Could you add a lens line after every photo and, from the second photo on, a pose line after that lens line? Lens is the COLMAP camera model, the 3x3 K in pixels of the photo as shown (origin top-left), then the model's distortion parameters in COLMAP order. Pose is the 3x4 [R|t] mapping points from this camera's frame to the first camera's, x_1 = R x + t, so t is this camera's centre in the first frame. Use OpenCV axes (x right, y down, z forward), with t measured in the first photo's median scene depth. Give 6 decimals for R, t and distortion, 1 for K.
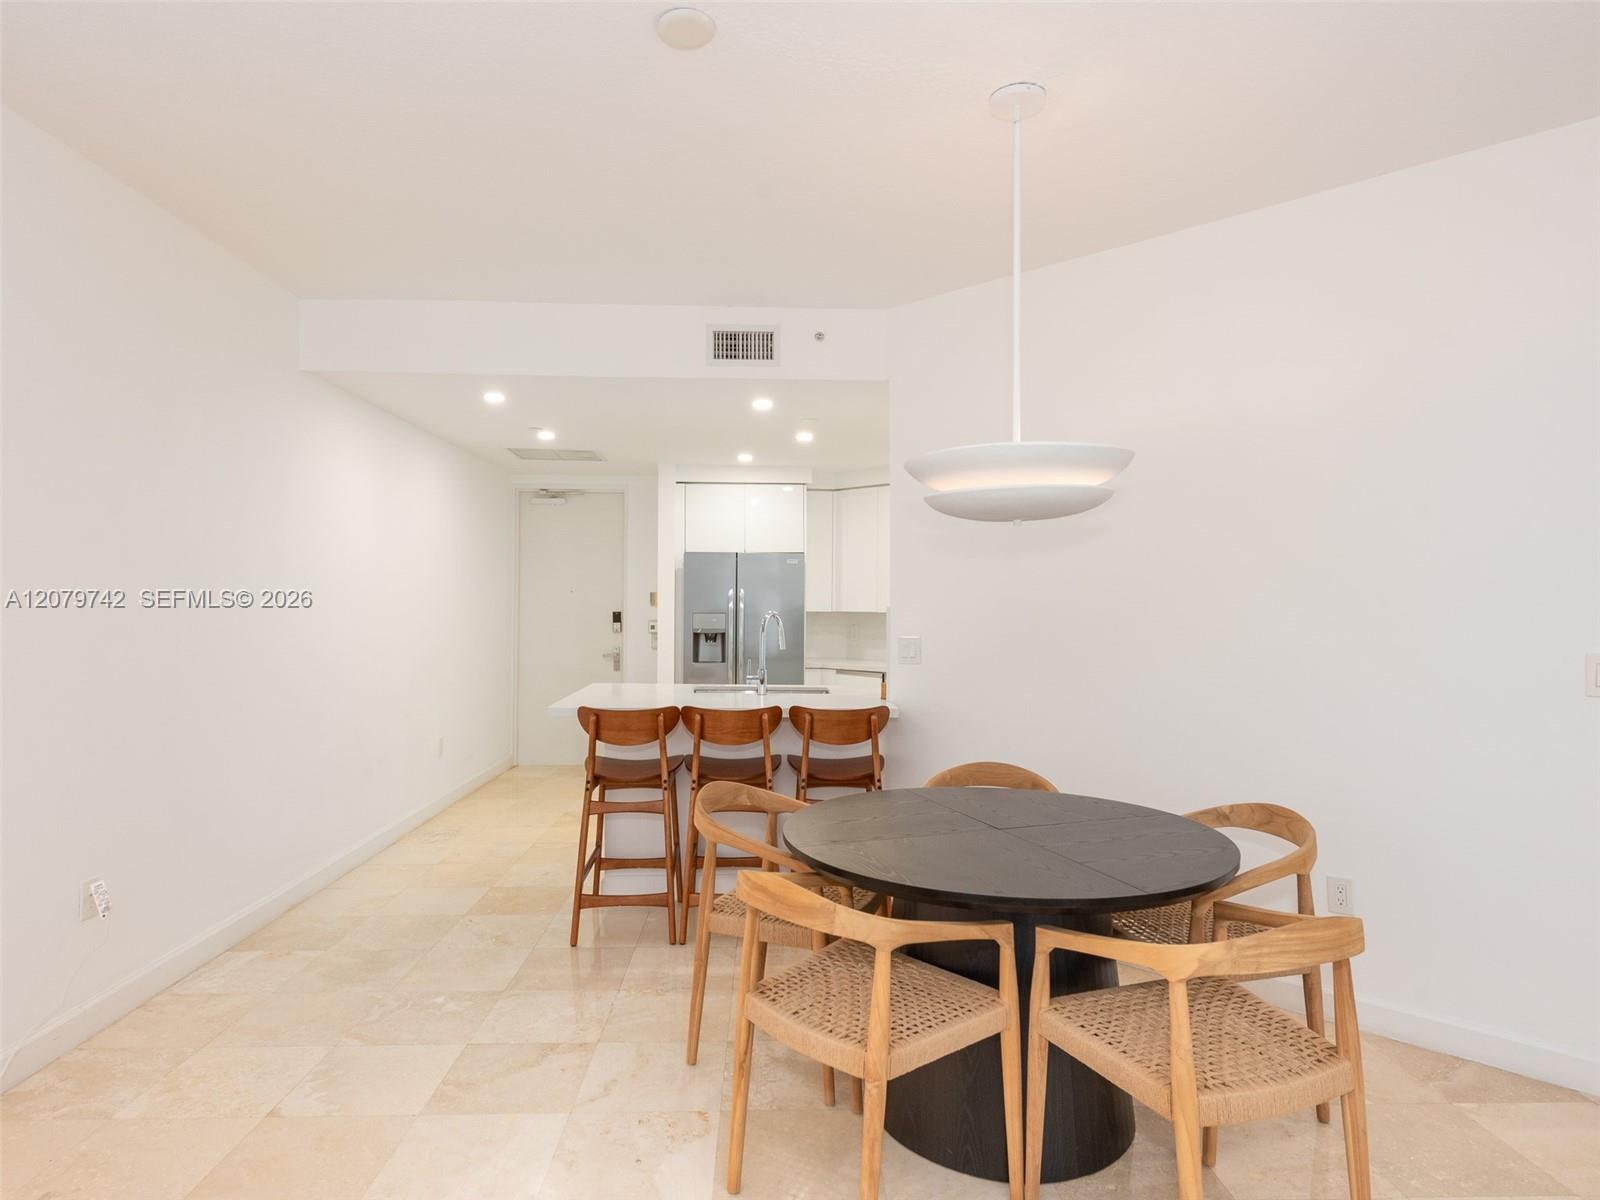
lens RADIAL K [[946.3, 0, 806.4], [0, 946.3, 563.0], [0, 0, 1]] dist [-0.000945, -0.000459]
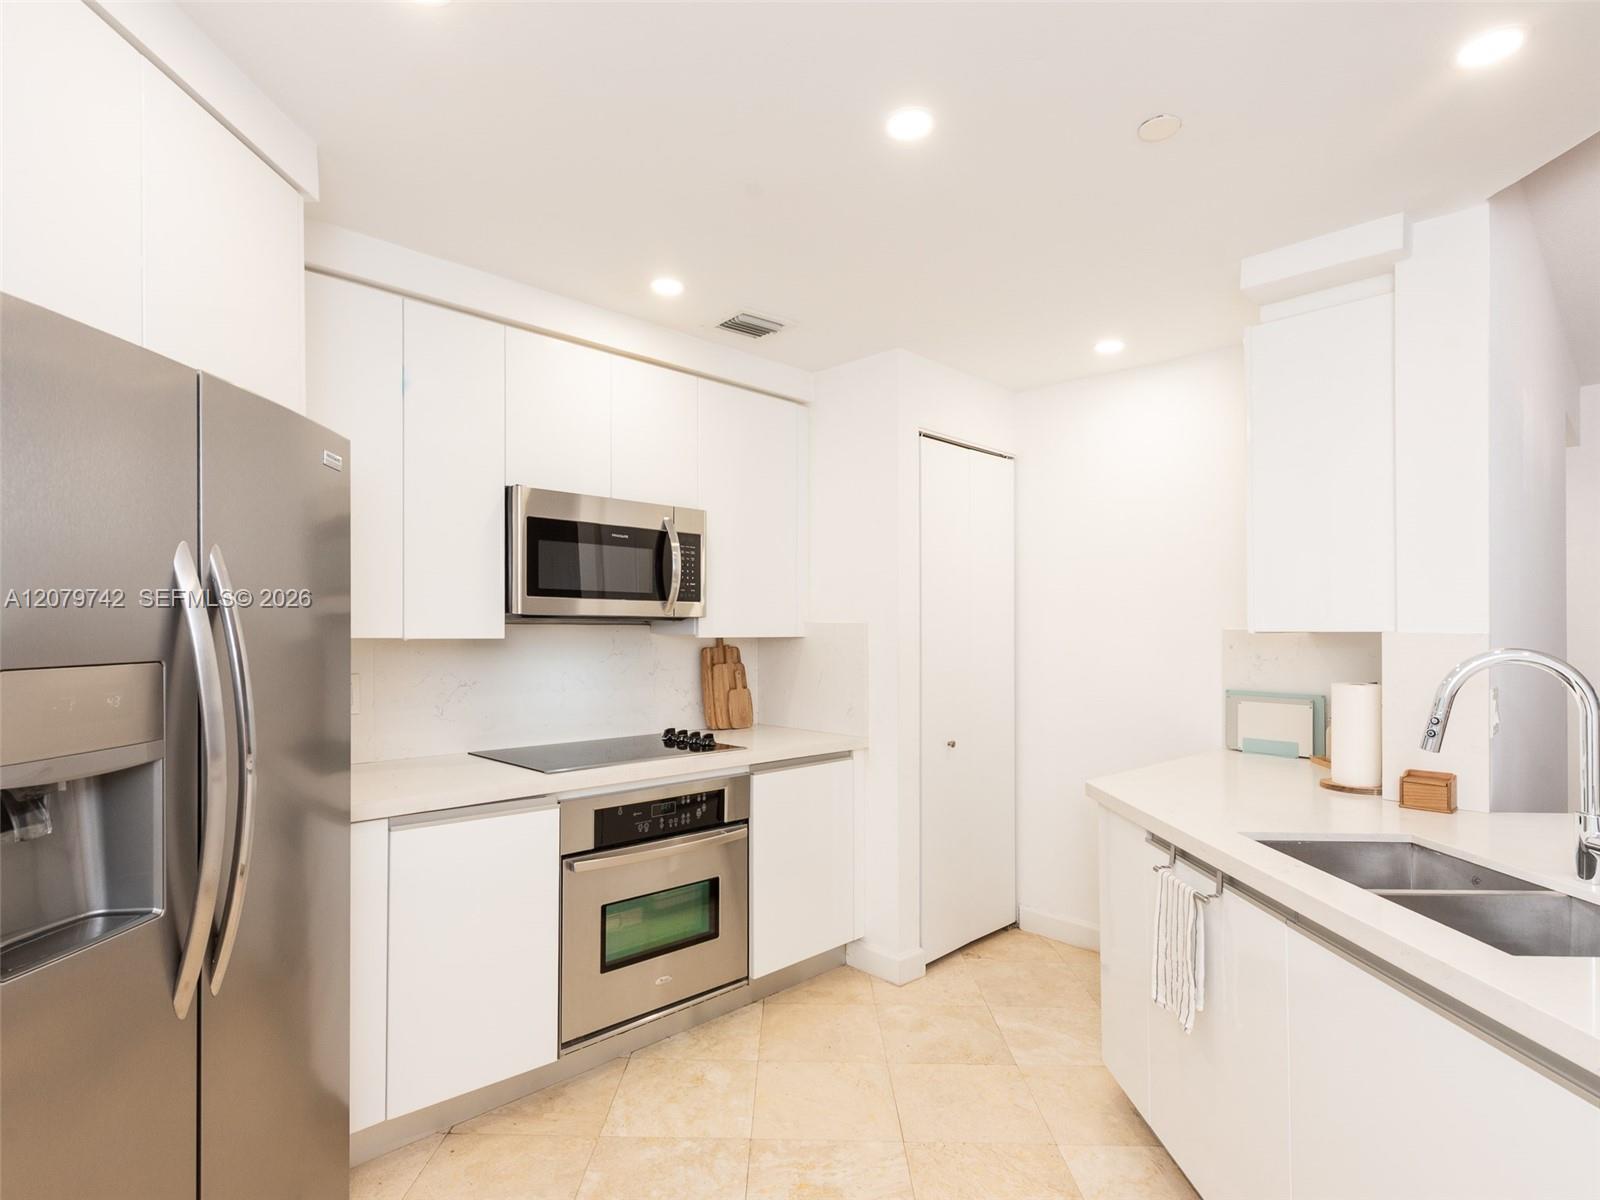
lens RADIAL K [[848.1, 0, 785.2], [0, 848.1, 617.5], [0, 0, 1]] dist [0.014182, -0.000703]
pose [[0.020823, 0.003824, 0.999776, -0.258905], [-0.057281, 0.998355, -0.002626, 0.037142], [-0.998141, -0.057214, 0.021008, 0.868084]]
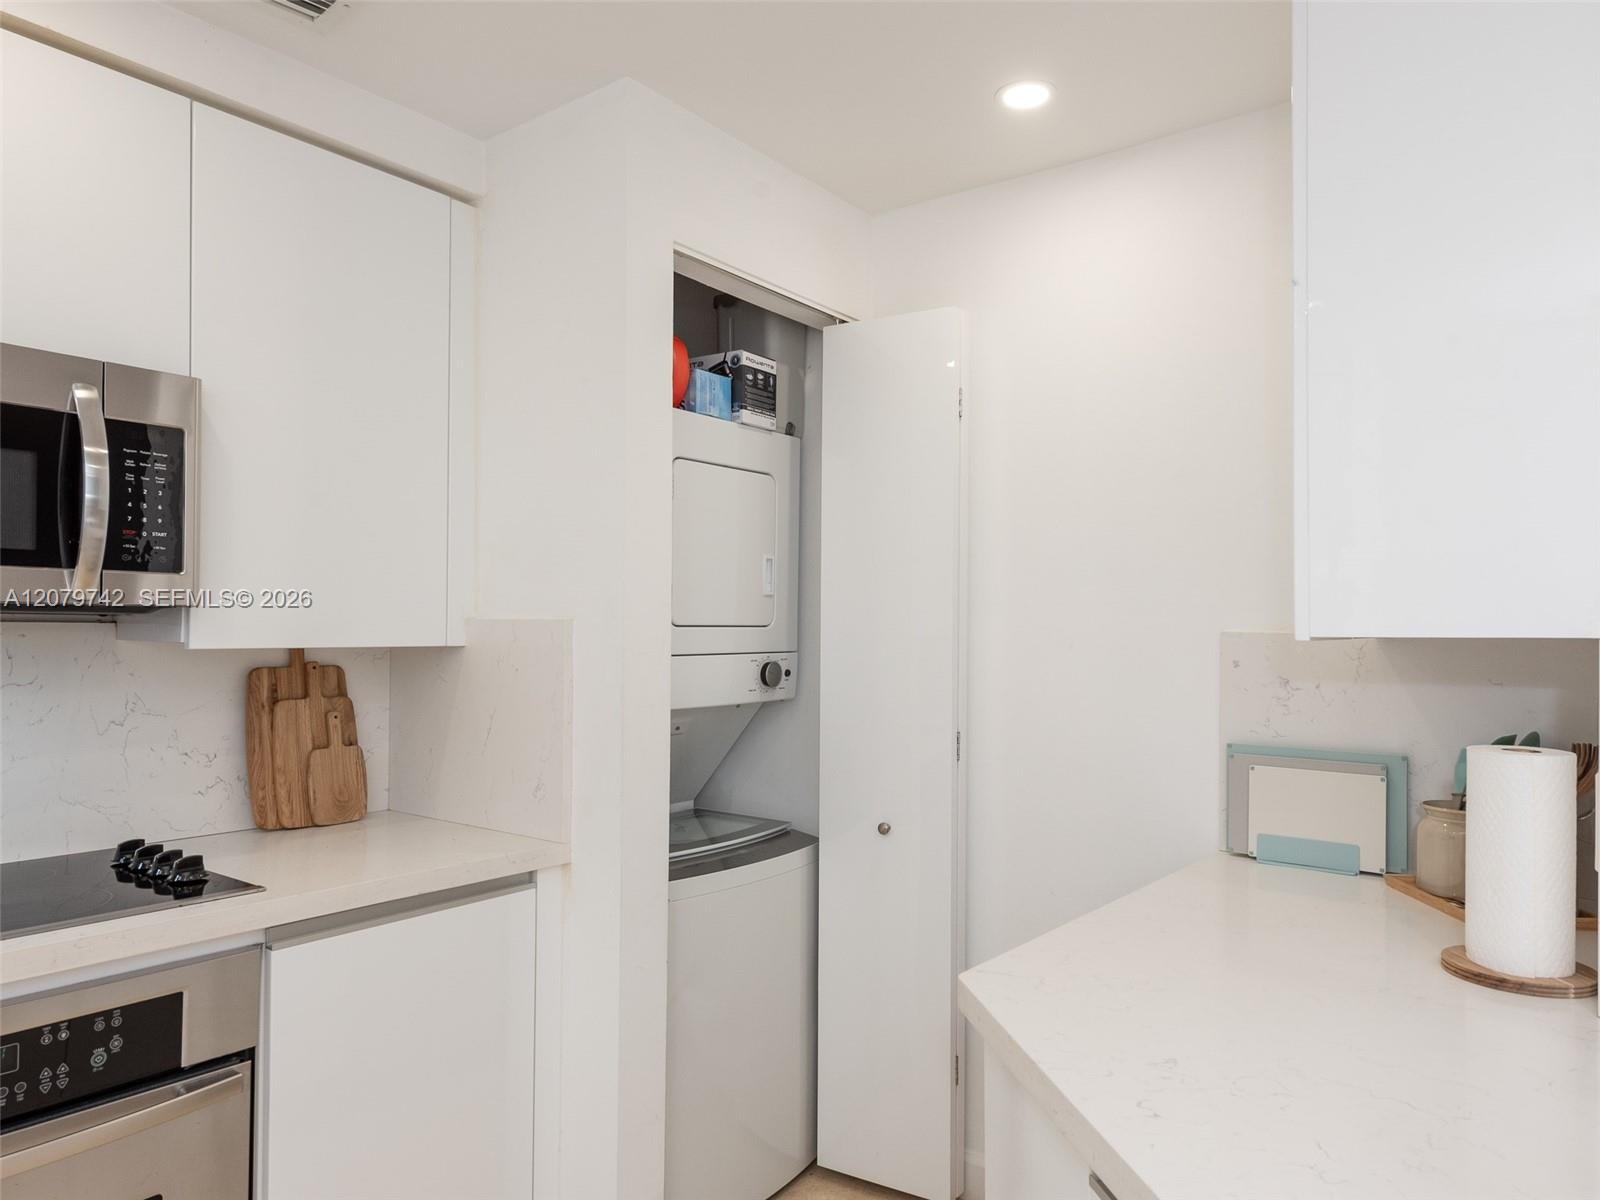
lens RADIAL K [[1057.4, 0, 797.1], [0, 1057.4, 611.6], [0, 0, 1]] dist [-0.003521, -0.000586]
pose [[-0.119699, 0.009422, 0.992766, -0.093738], [-0.058799, 0.998132, -0.016562, 0.035356], [-0.991068, -0.060356, -0.118921, 0.804434]]
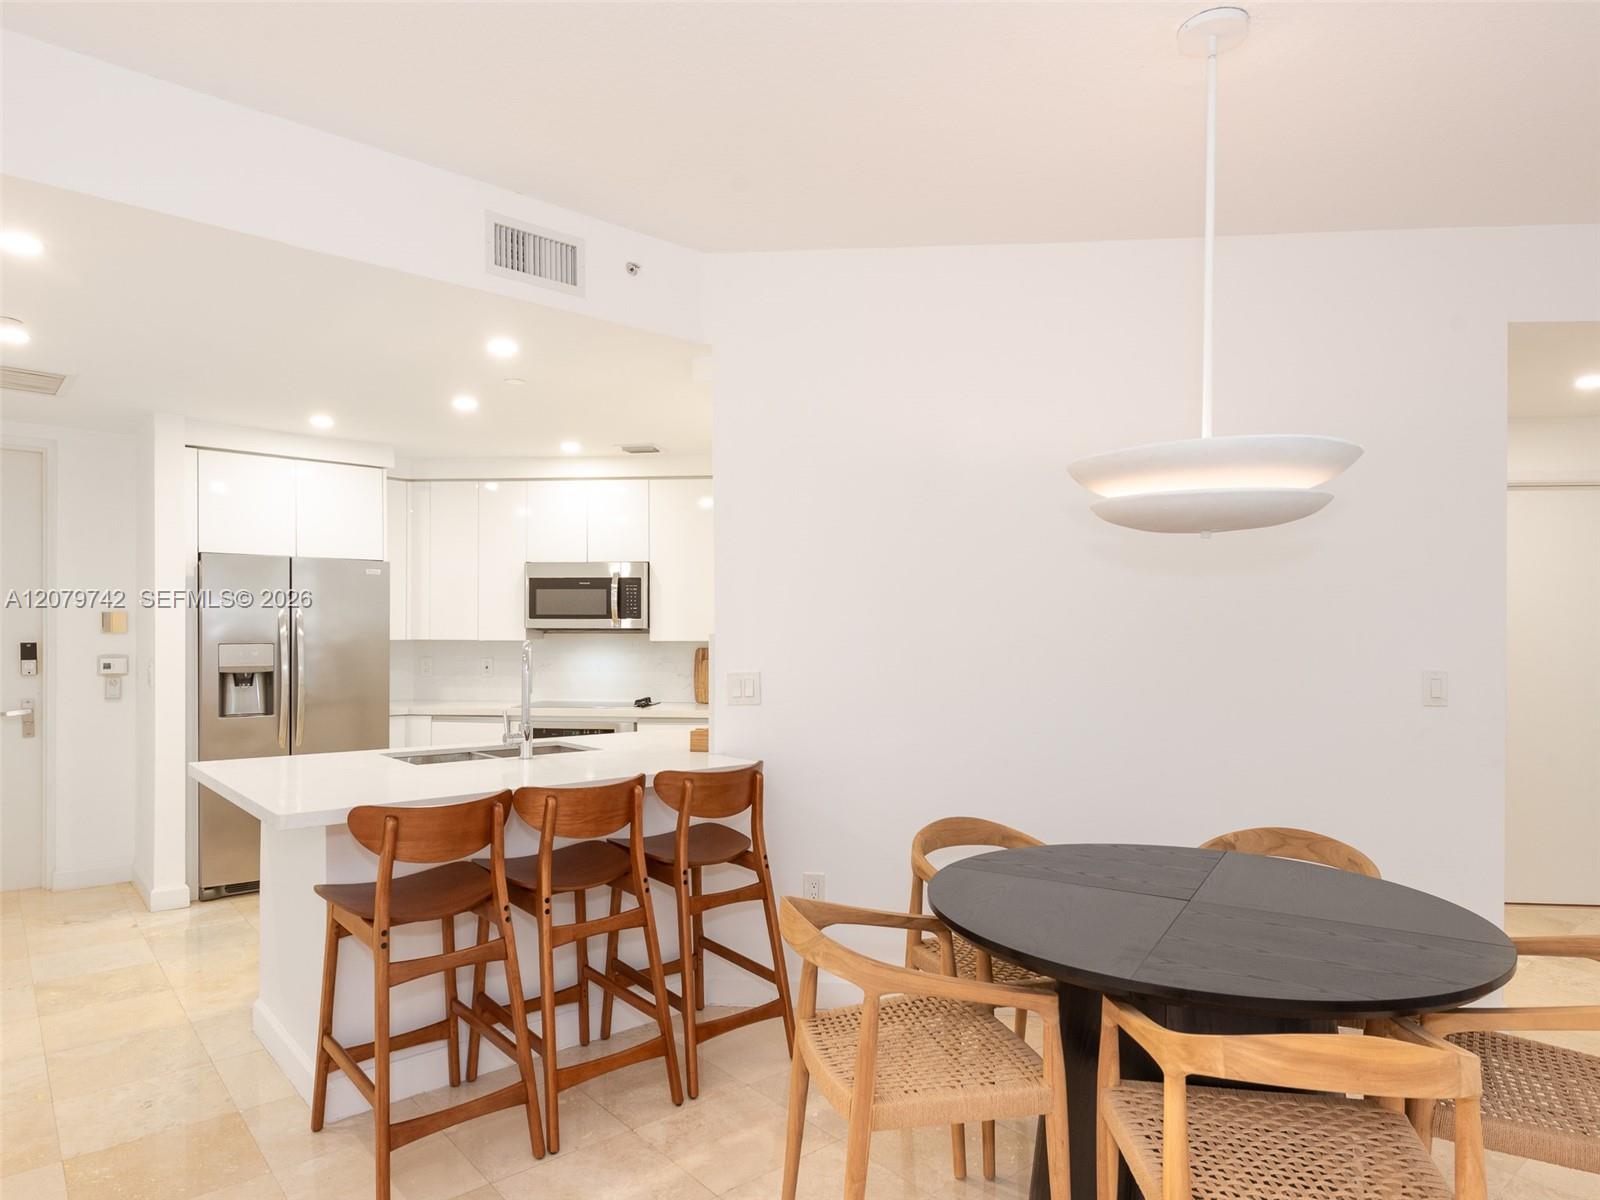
lens RADIAL K [[965.2, 0, 800.0], [0, 965.2, 600.0], [0, 0, 1]] dist [-0.000371, -0.000856]
pose [[0.778361, 0.019262, 0.627522, -0.227980], [-0.026999, 0.999632, 0.002805, 0.009083], [-0.627236, -0.019126, 0.778594, 0.211611]]
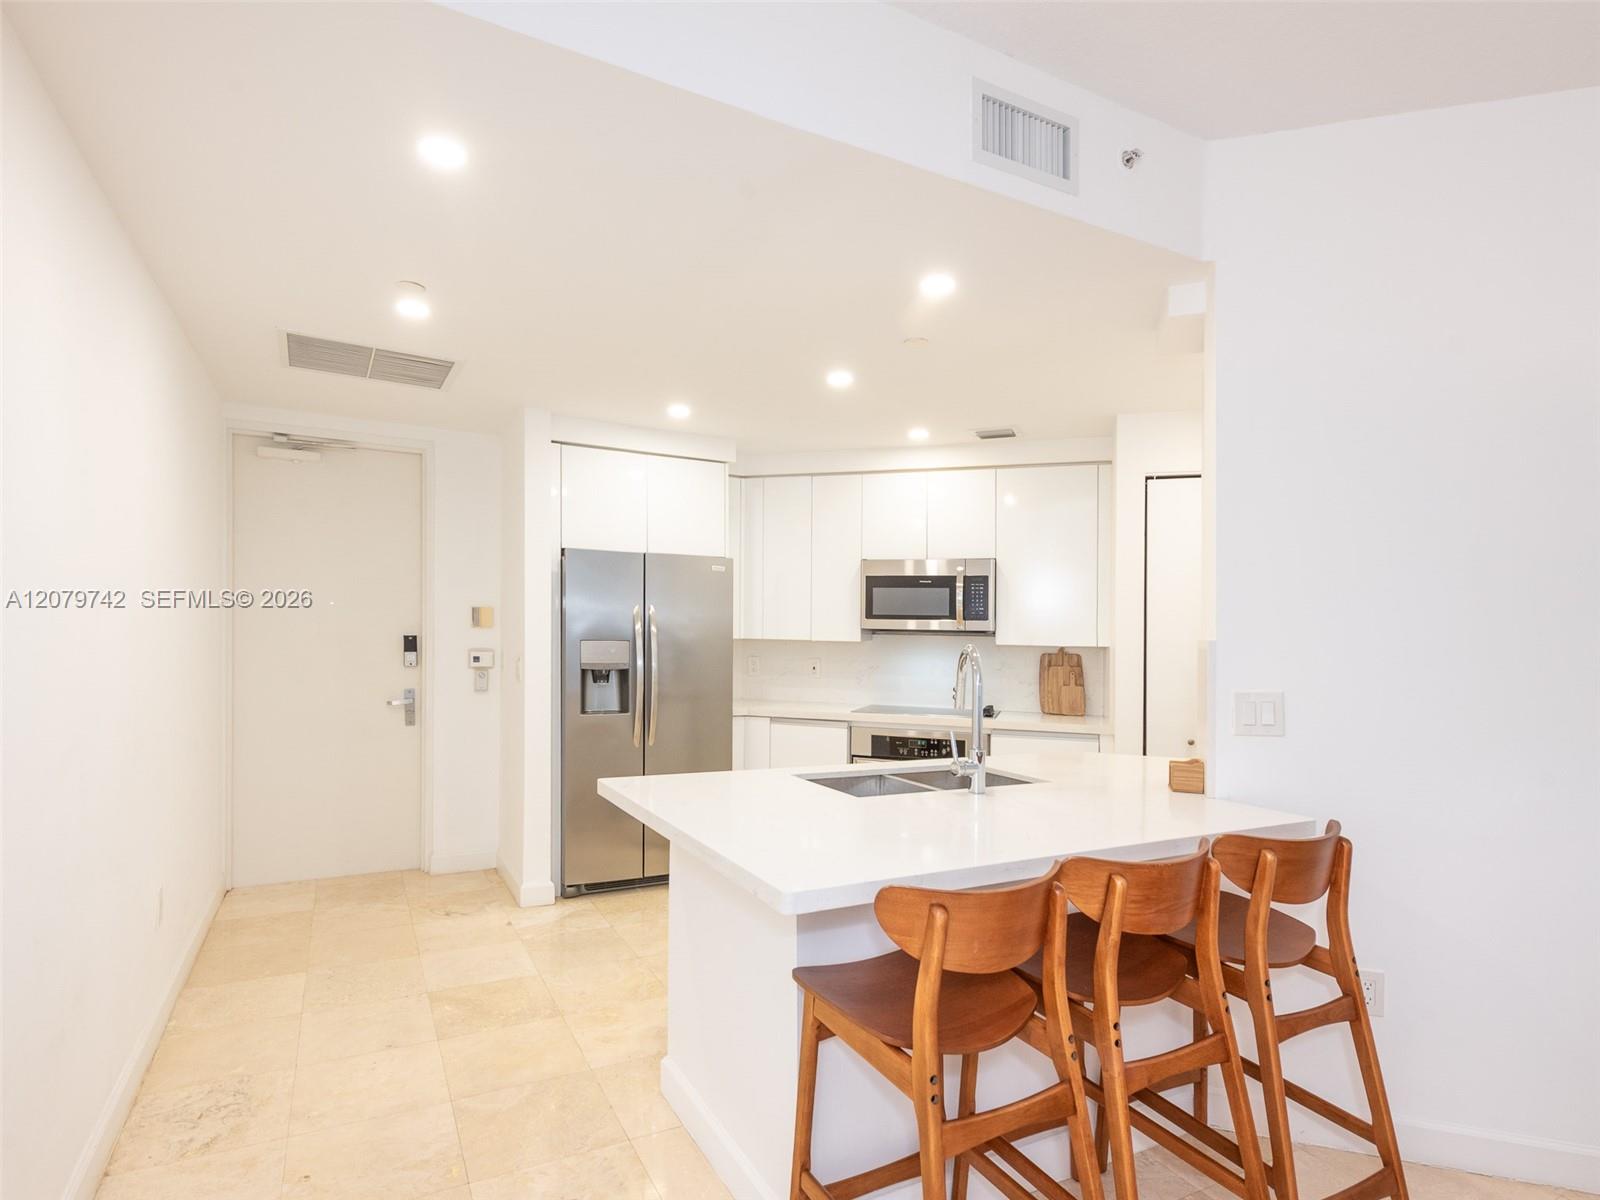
lens RADIAL K [[848.1, 0, 785.2], [0, 848.1, 617.5], [0, 0, 1]] dist [0.014182, -0.000703]
pose [[0.900465, 0.020519, 0.434445, -0.248592], [-0.034776, 0.999085, 0.024893, 0.017574], [-0.433536, -0.037524, 0.900355, 0.402554]]
